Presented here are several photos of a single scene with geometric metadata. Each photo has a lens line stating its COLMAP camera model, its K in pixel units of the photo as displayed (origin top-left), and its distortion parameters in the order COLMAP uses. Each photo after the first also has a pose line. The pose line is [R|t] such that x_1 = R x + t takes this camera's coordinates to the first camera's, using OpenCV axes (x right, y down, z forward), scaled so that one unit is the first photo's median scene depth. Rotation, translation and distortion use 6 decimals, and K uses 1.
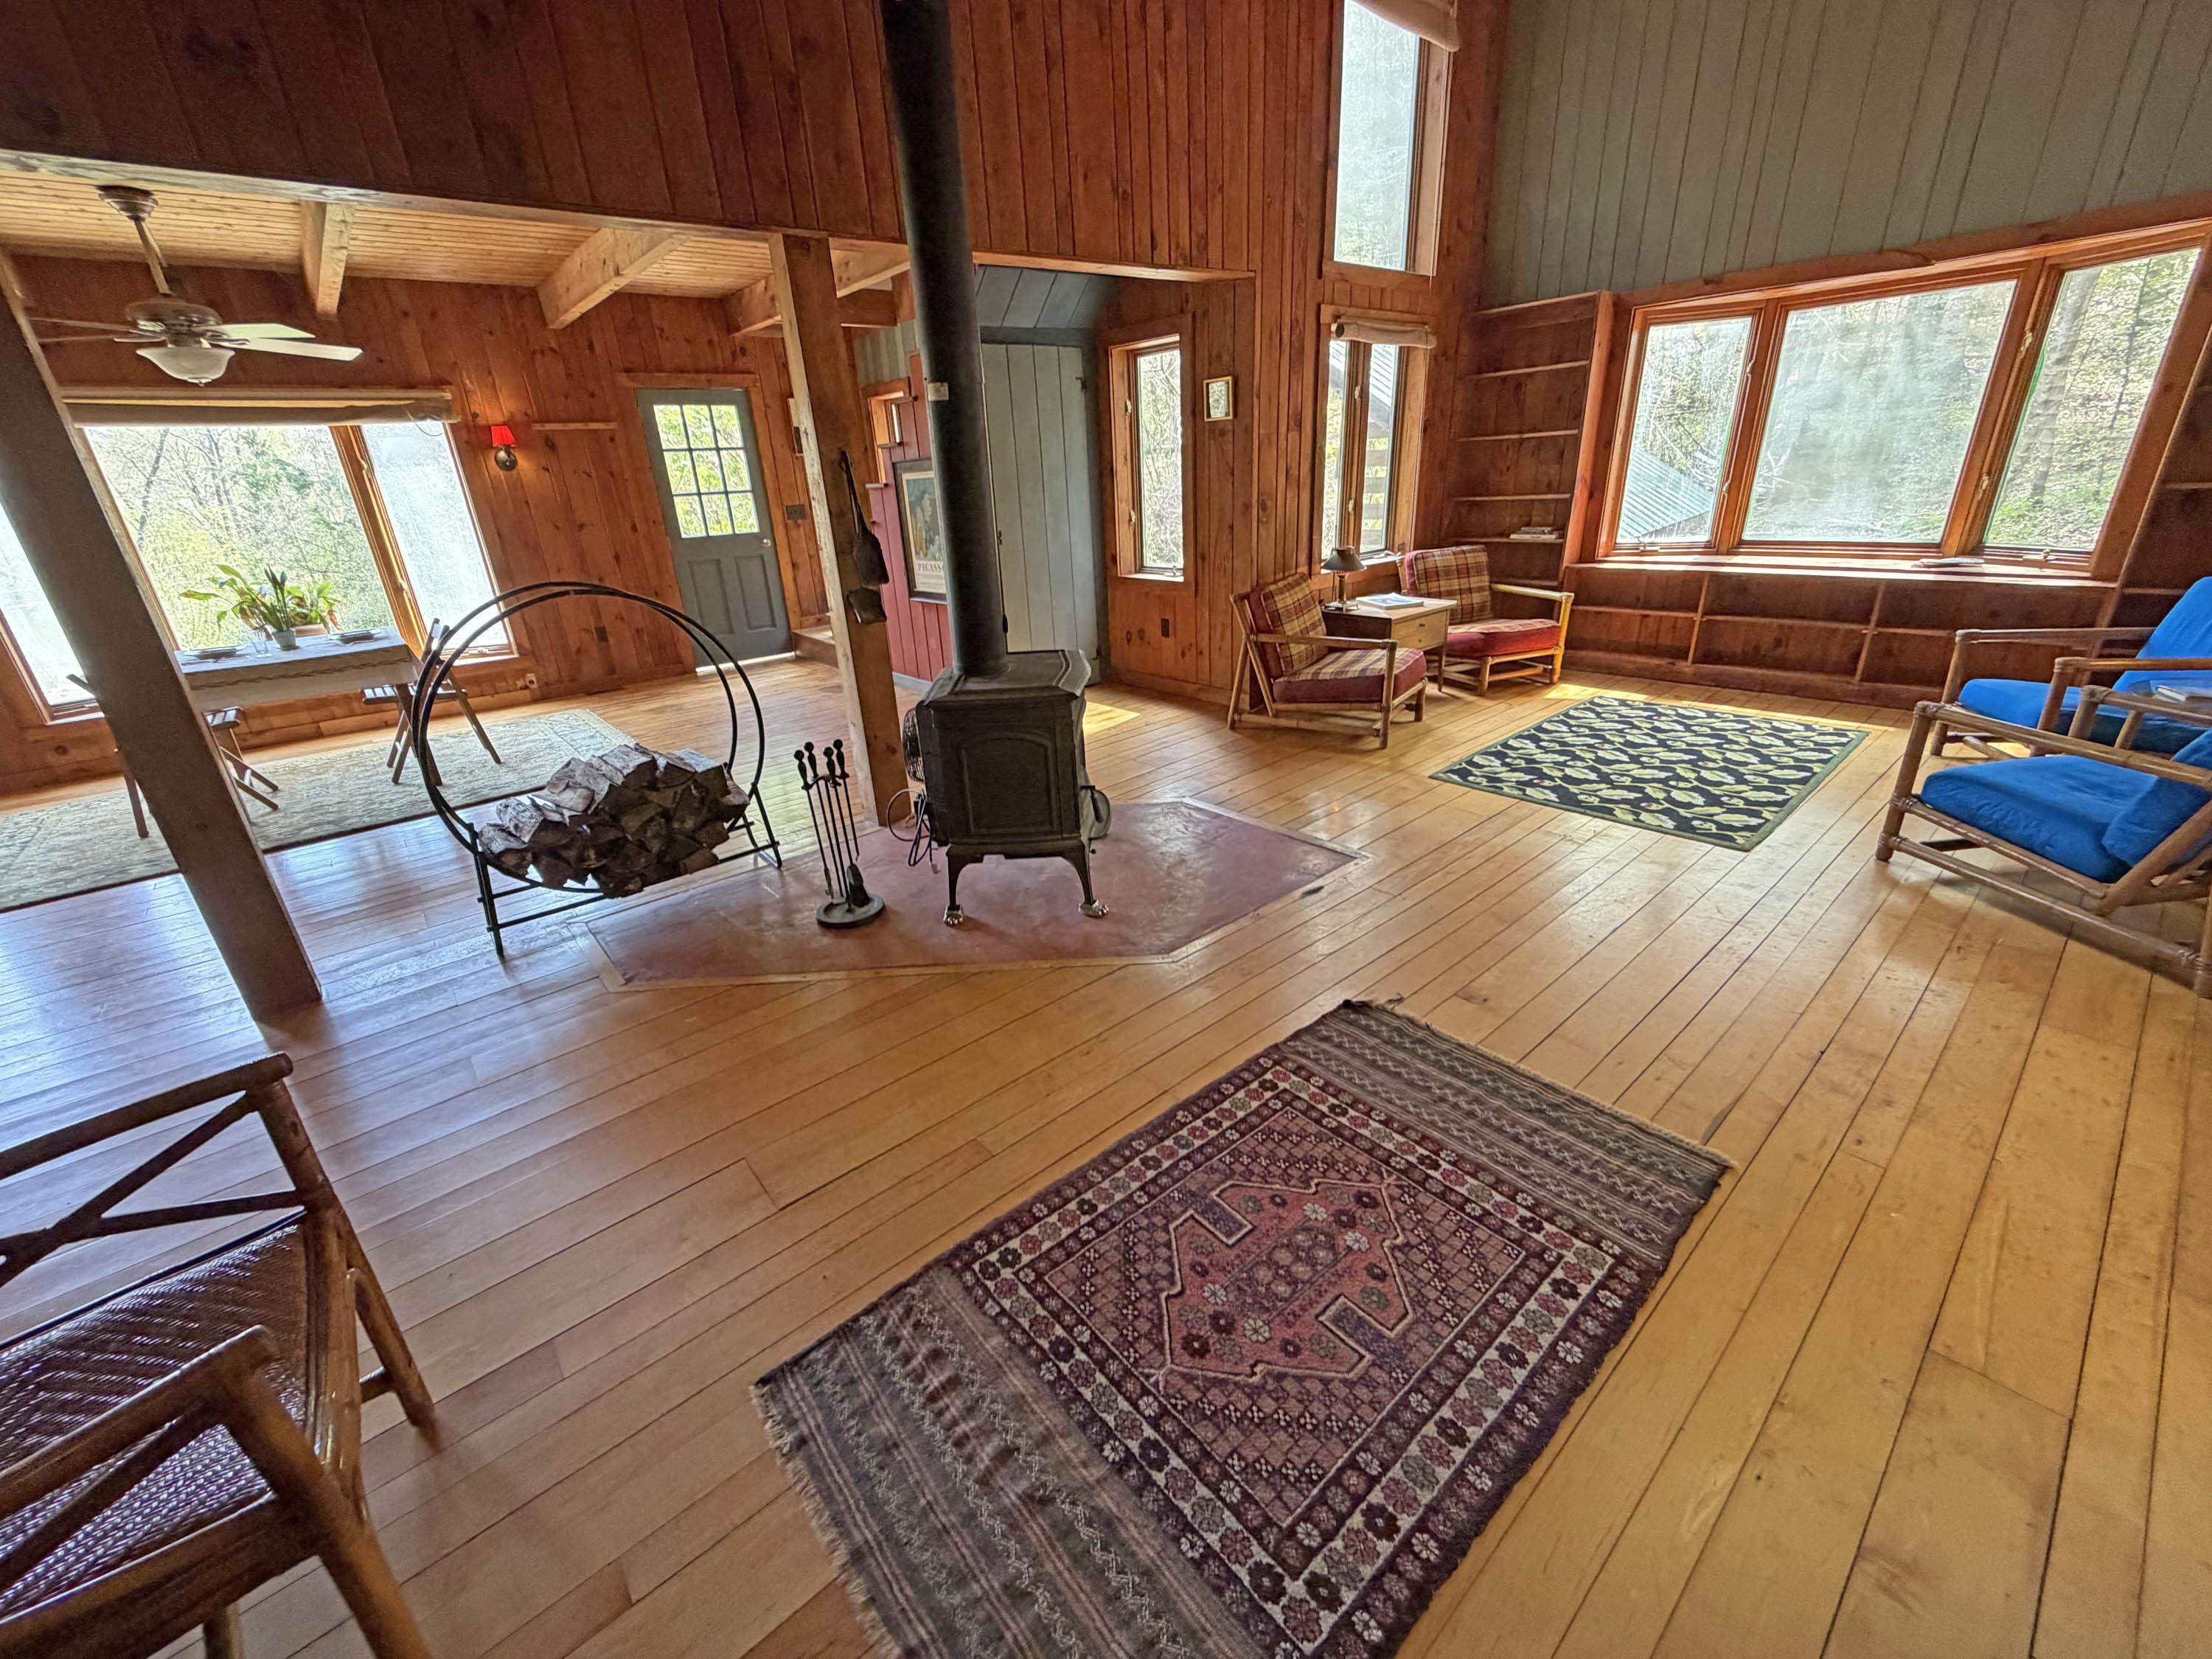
lens RADIAL K [[882.2, 0, 1099.1], [0, 882.2, 828.6], [0, 0, 1]] dist [0.000403, 0.000207]
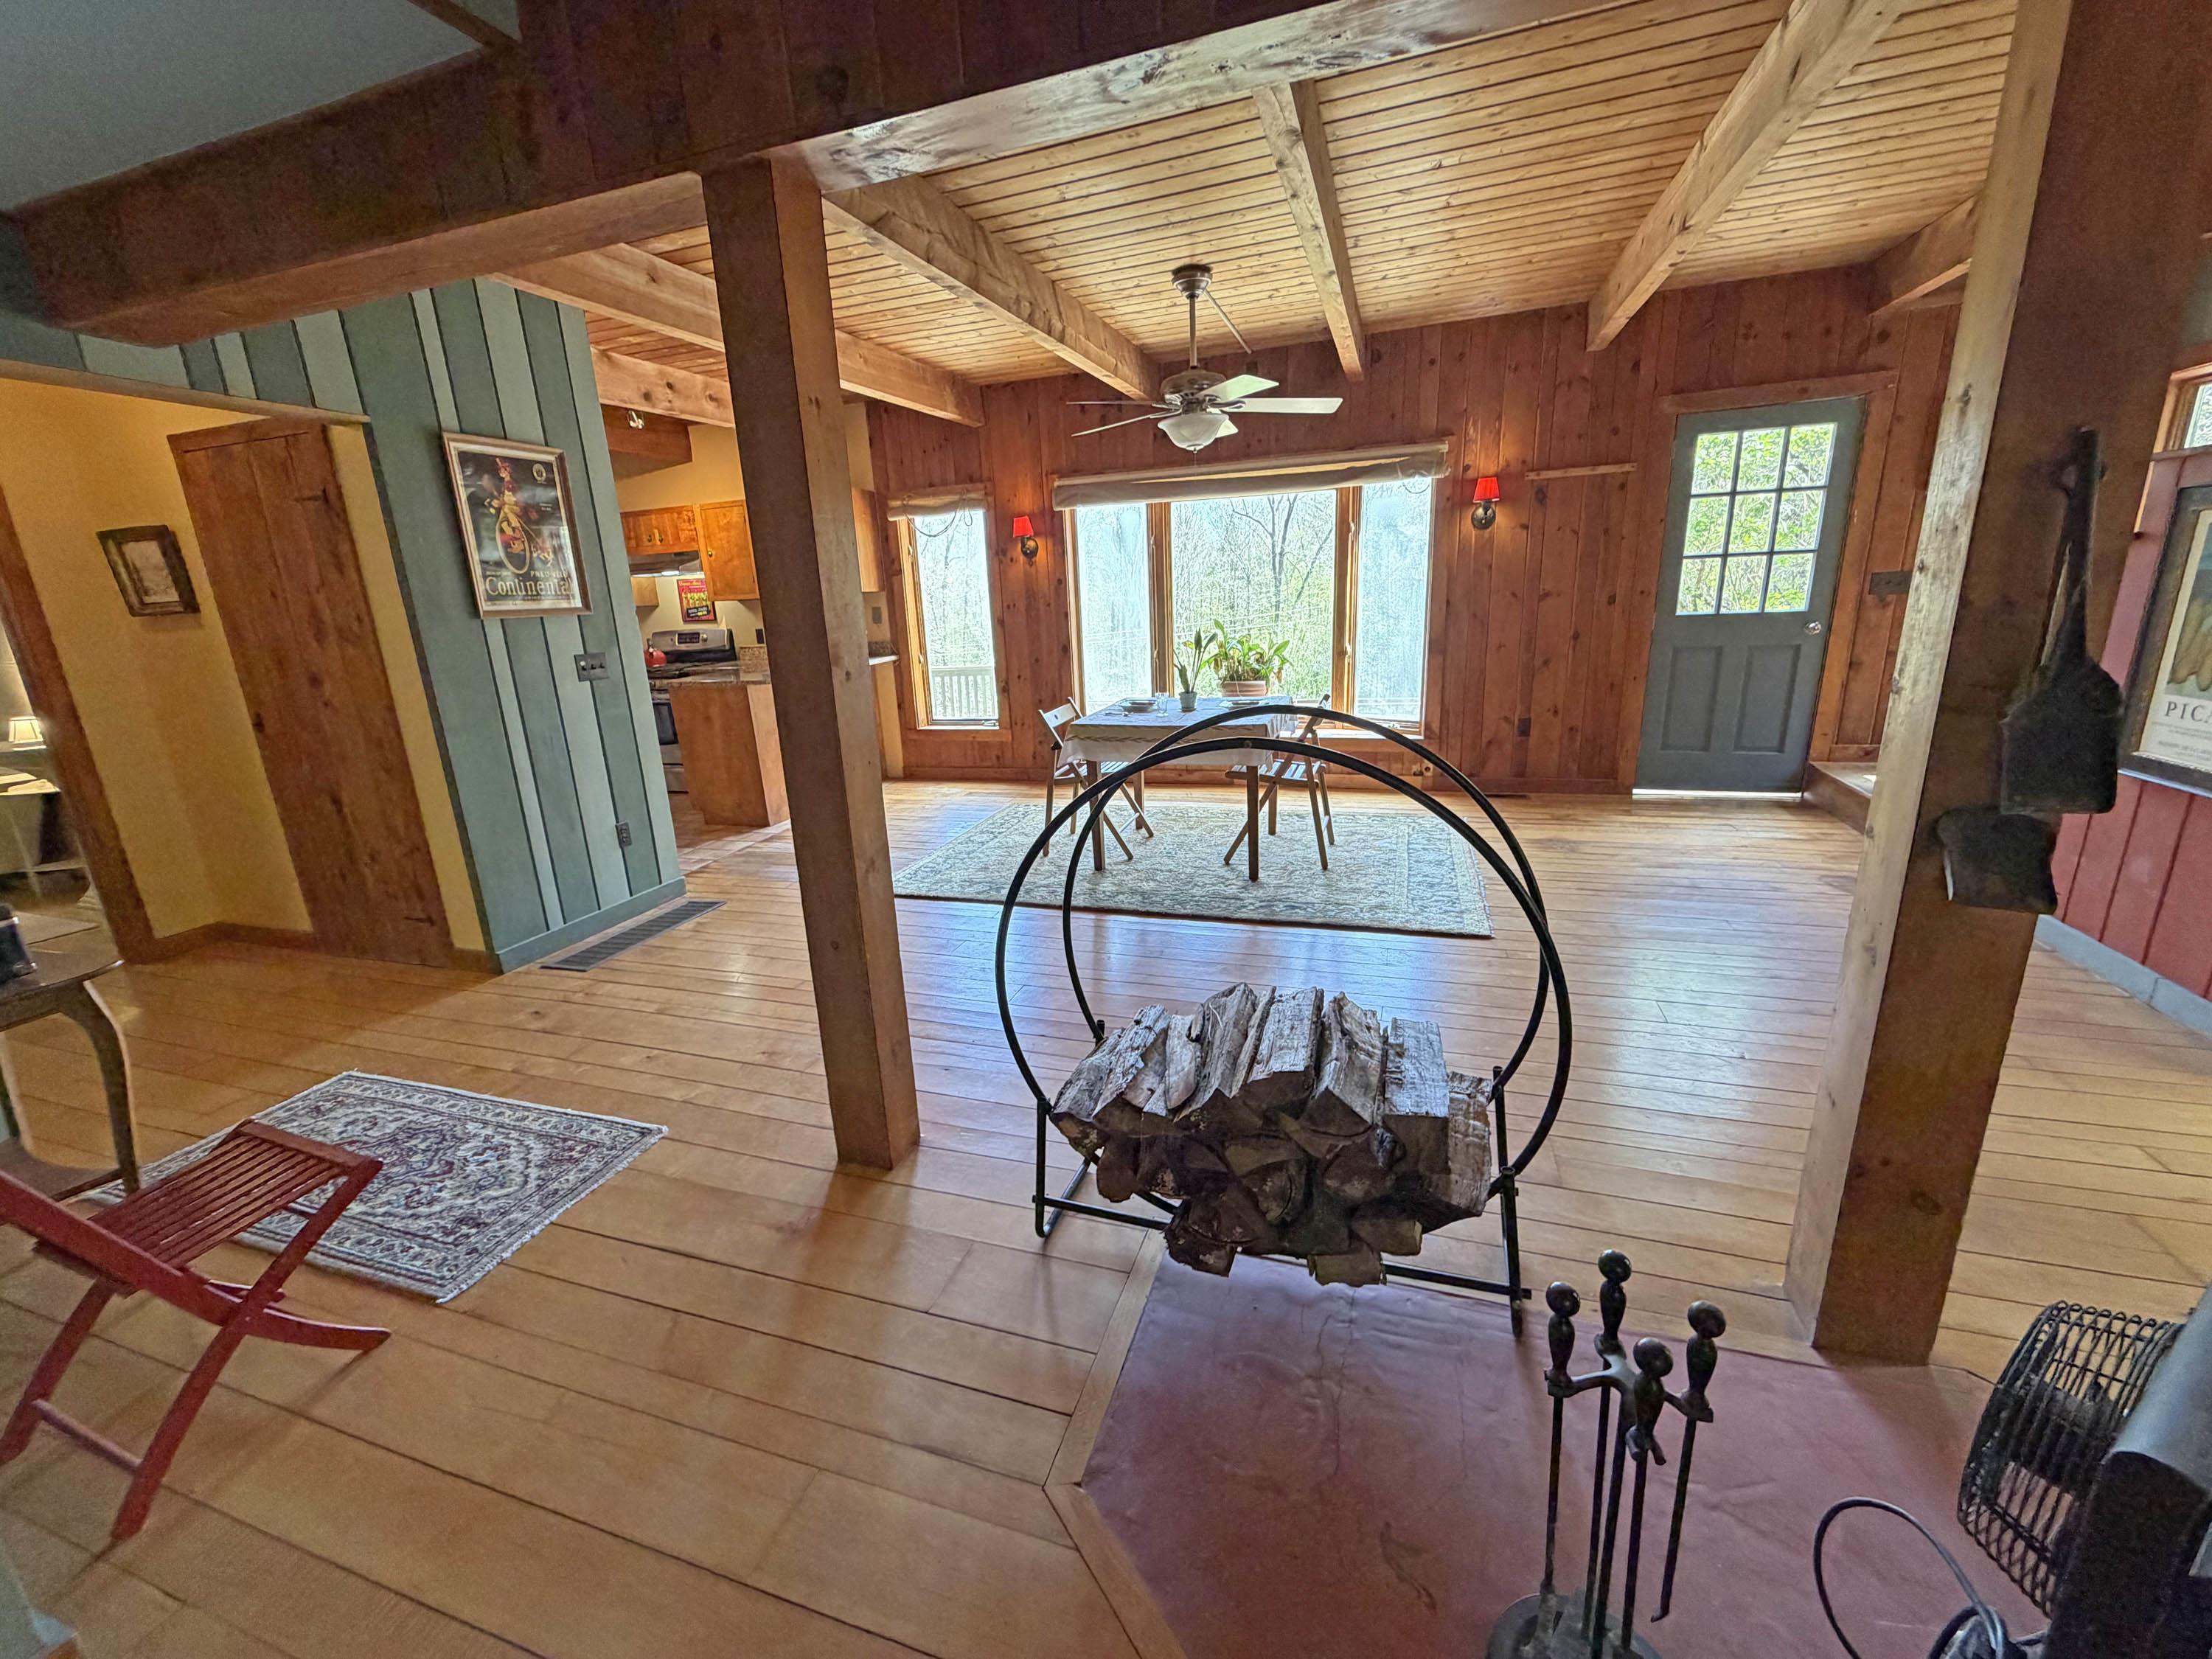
lens RADIAL K [[882.2, 0, 1099.1], [0, 882.2, 828.6], [0, 0, 1]] dist [0.000403, 0.000207]
pose [[0.512652, 0.250670, -0.821190, -0.129844], [-0.301683, 0.948037, 0.101056, -0.156581], [0.803850, 0.195933, 0.561636, 0.413650]]
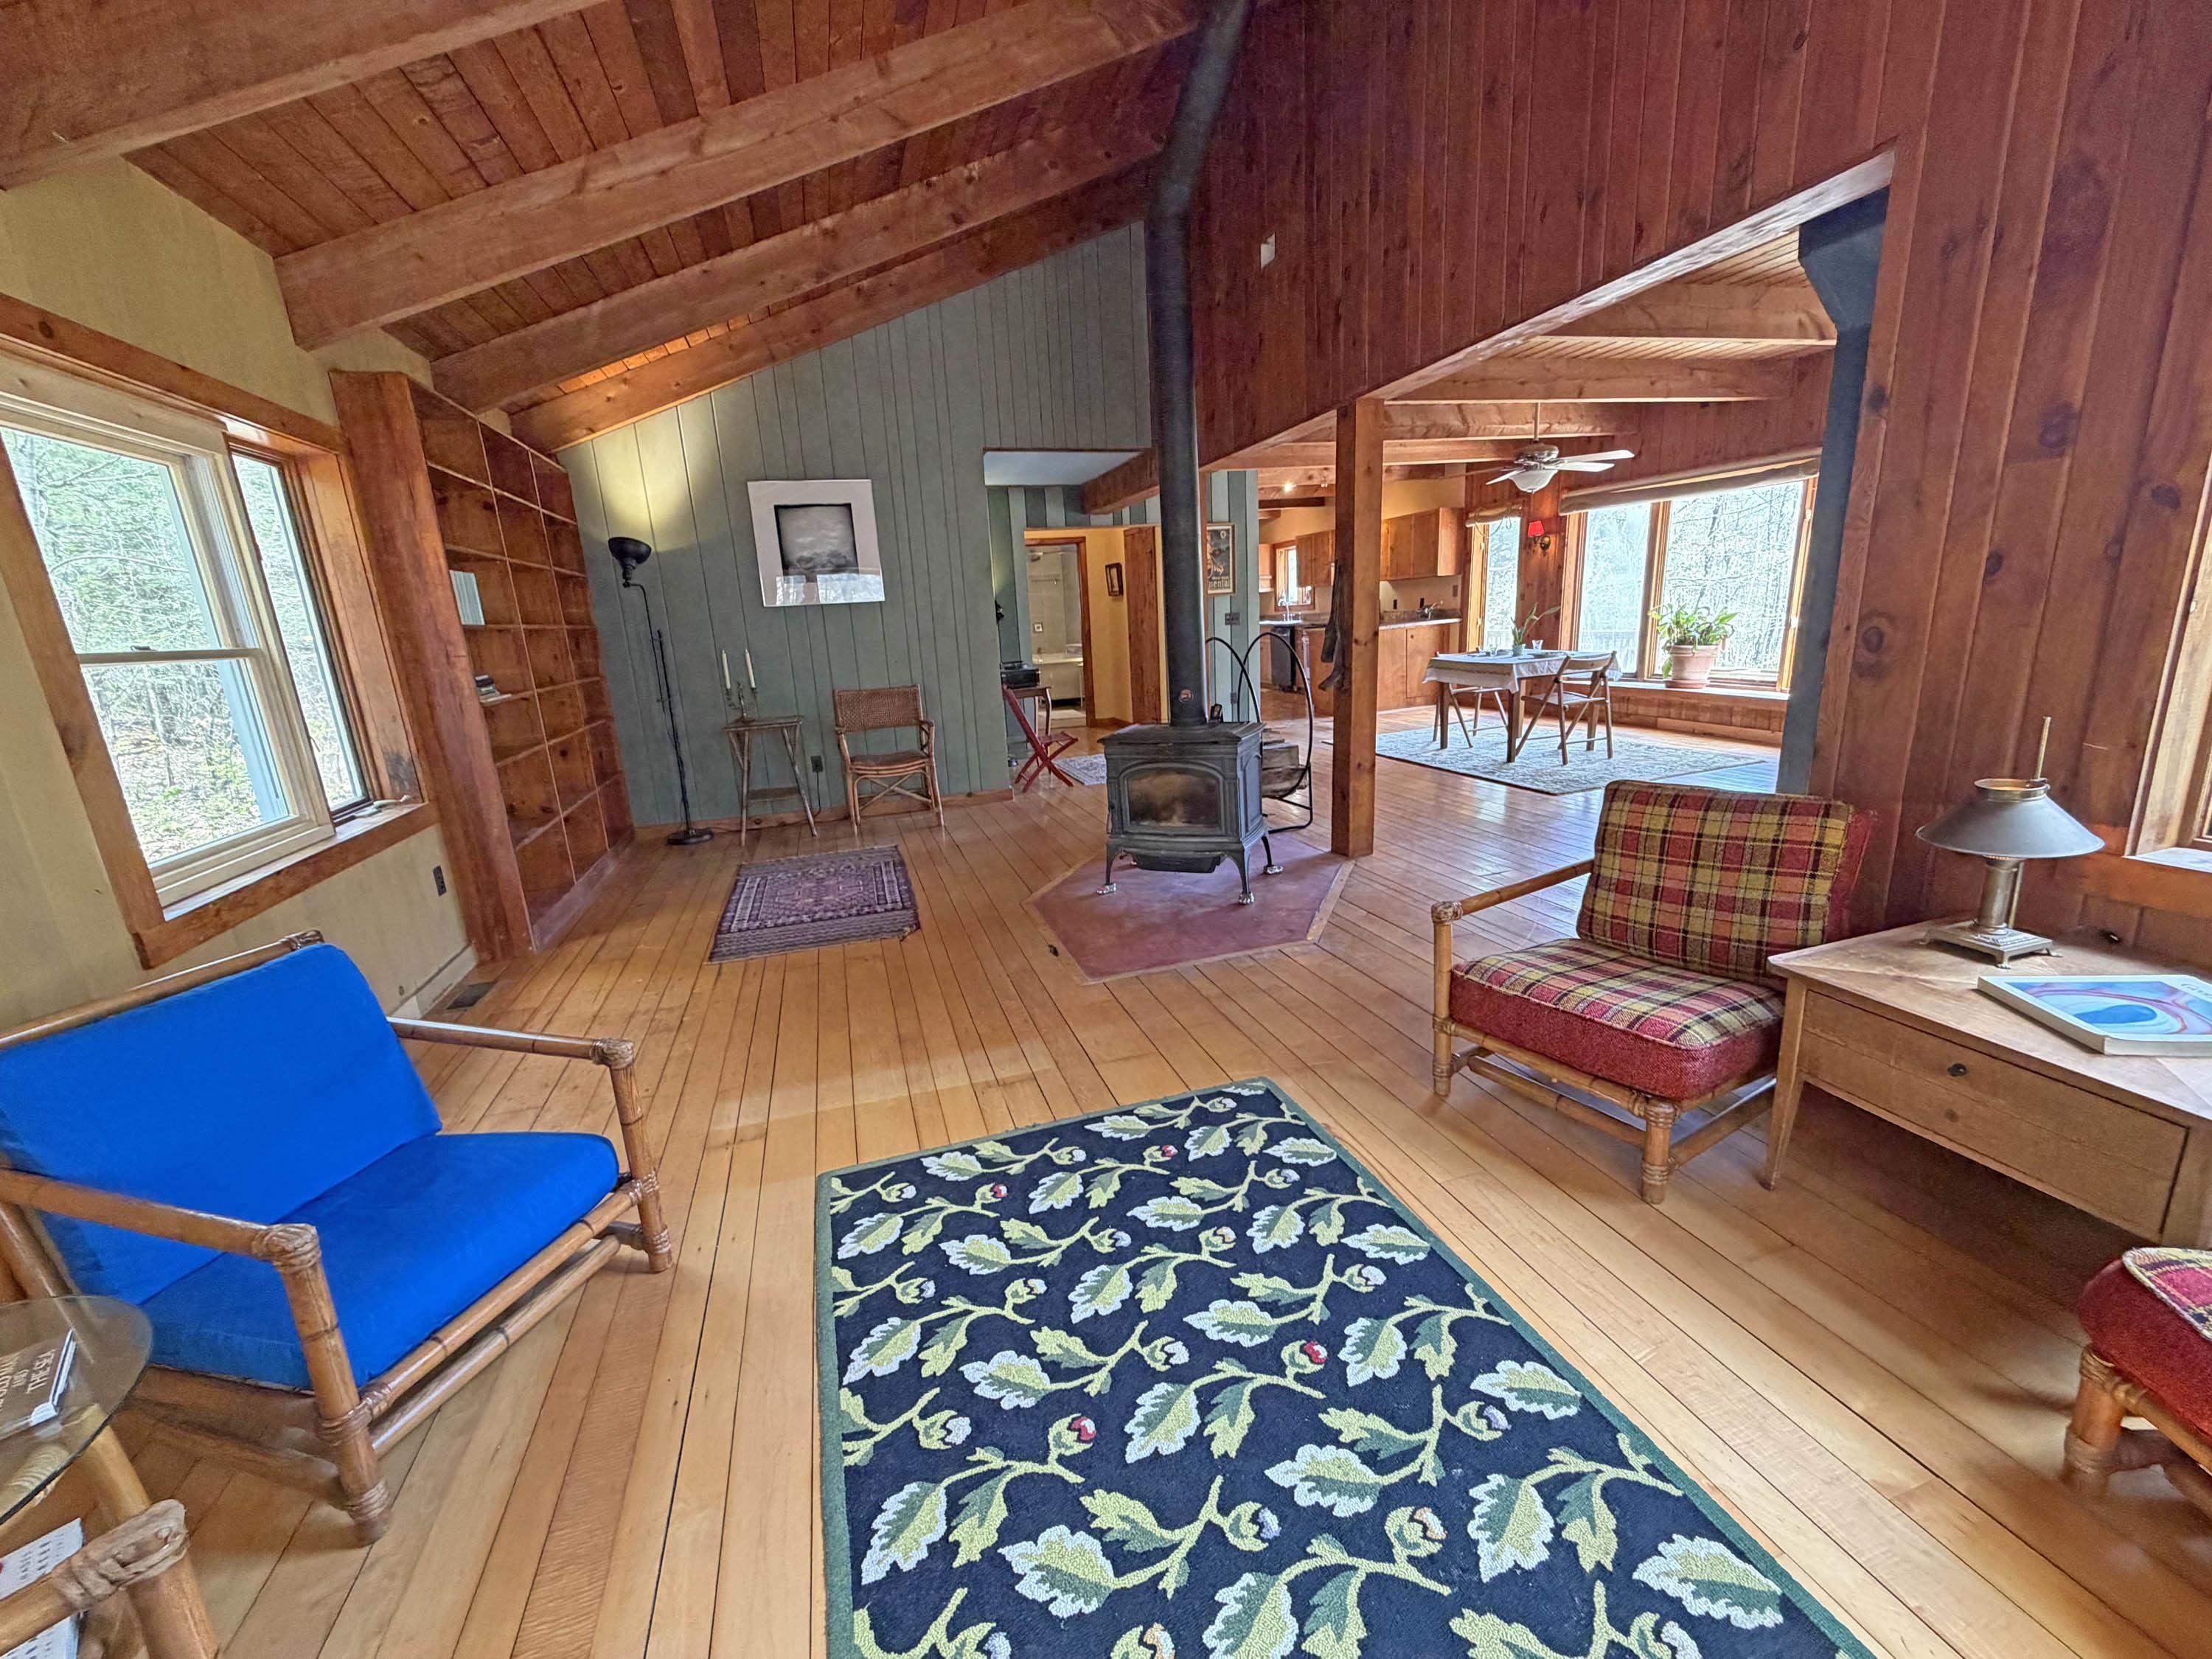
lens RADIAL K [[882.2, 0, 1099.1], [0, 882.2, 828.6], [0, 0, 1]] dist [0.000403, 0.000207]
pose [[-0.389843, 0.300907, -0.870332, 0.864753], [-0.265184, 0.868390, 0.419018, -0.421616], [0.881873, 0.394149, -0.258740, 0.930460]]
